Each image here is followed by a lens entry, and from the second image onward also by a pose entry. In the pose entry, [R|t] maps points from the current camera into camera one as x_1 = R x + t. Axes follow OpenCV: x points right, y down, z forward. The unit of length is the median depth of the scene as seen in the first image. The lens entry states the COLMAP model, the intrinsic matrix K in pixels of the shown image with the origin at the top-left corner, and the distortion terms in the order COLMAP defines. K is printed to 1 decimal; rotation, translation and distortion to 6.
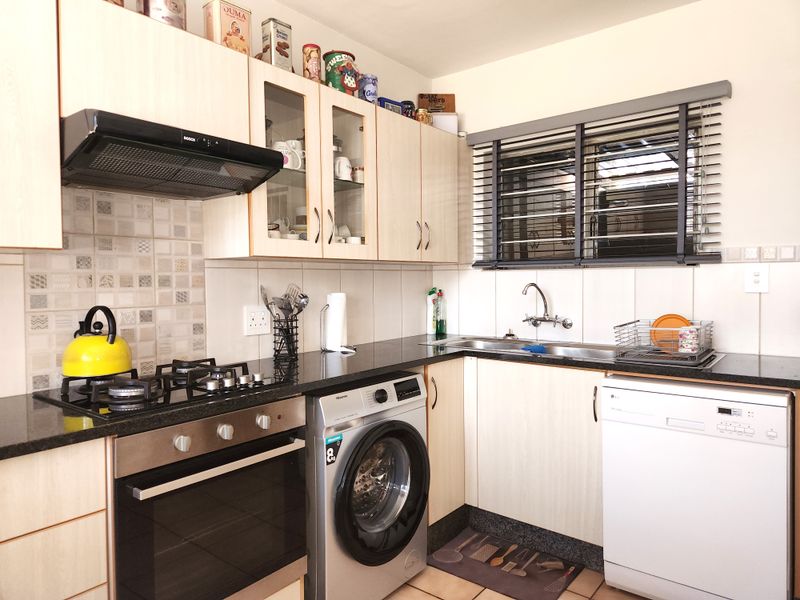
lens RADIAL K [[539.6, 0, 397.1], [0, 539.6, 294.5], [0, 0, 1]] dist [0.077452, -0.077328]
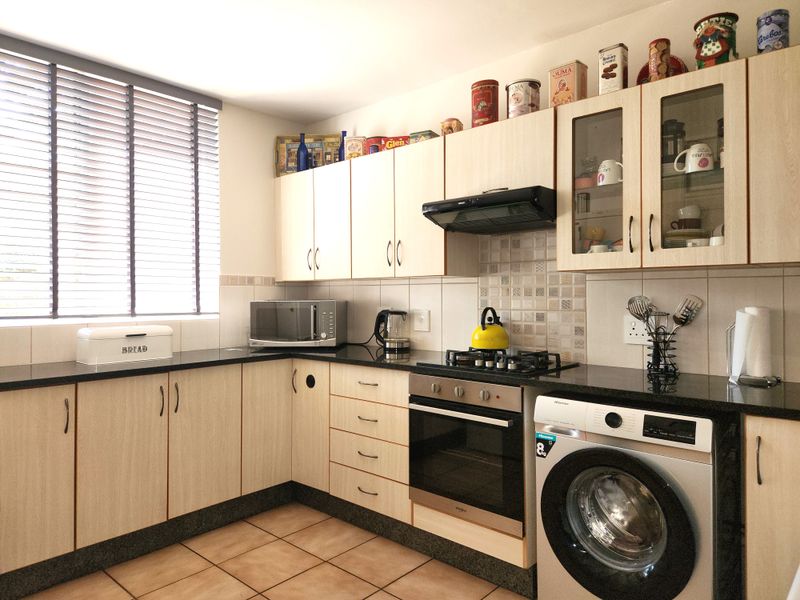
lens RADIAL K [[539.6, 0, 397.1], [0, 539.6, 294.5], [0, 0, 1]] dist [0.077452, -0.077328]
pose [[-0.069197, 0.009244, -0.997560, 0.927794], [-0.022237, 0.999694, 0.010806, -0.024215], [0.997355, 0.022930, -0.068970, 0.714632]]
